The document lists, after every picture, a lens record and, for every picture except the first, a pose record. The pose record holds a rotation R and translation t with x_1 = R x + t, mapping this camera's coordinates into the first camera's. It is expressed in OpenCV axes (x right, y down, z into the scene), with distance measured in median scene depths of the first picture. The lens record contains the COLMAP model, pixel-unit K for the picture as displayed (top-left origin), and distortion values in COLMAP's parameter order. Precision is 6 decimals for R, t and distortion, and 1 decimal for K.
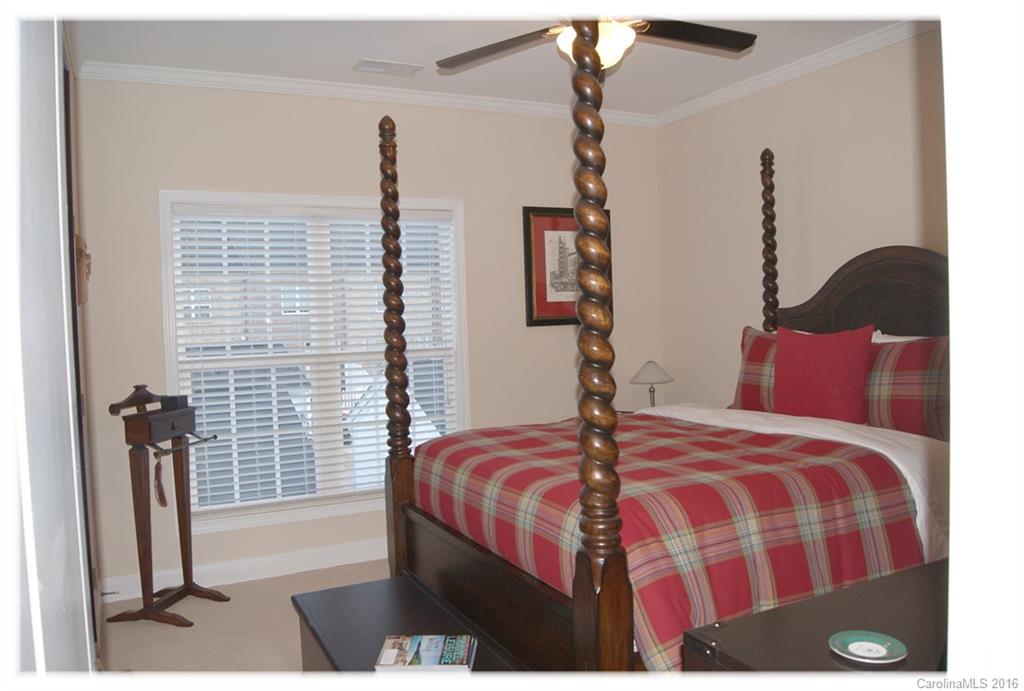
lens RADIAL K [[788.2, 0, 512.0], [0, 788.2, 345.5], [0, 0, 1]] dist [-0.072621, 0.001237]
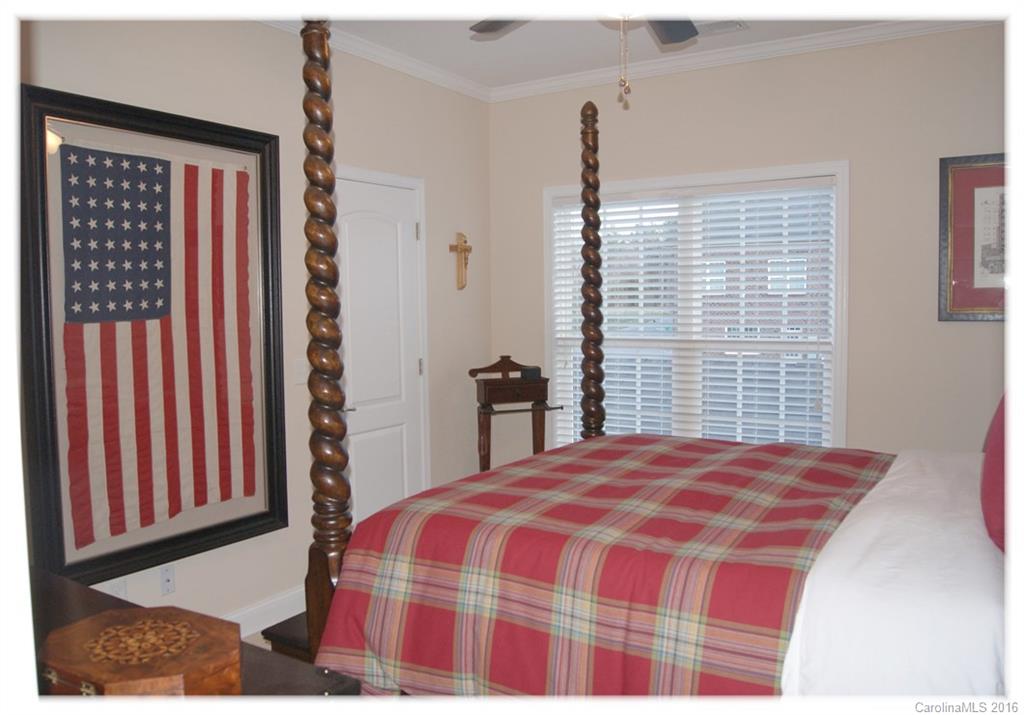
lens RADIAL K [[845.1, 0, 513.0], [0, 845.1, 344.8], [0, 0, 1]] dist [0.000224, -0.000927]
pose [[0.526401, 0.074150, -0.846997, 0.640601], [-0.037732, 0.997246, 0.063853, -0.049889], [0.849399, -0.001654, 0.527749, 0.320455]]
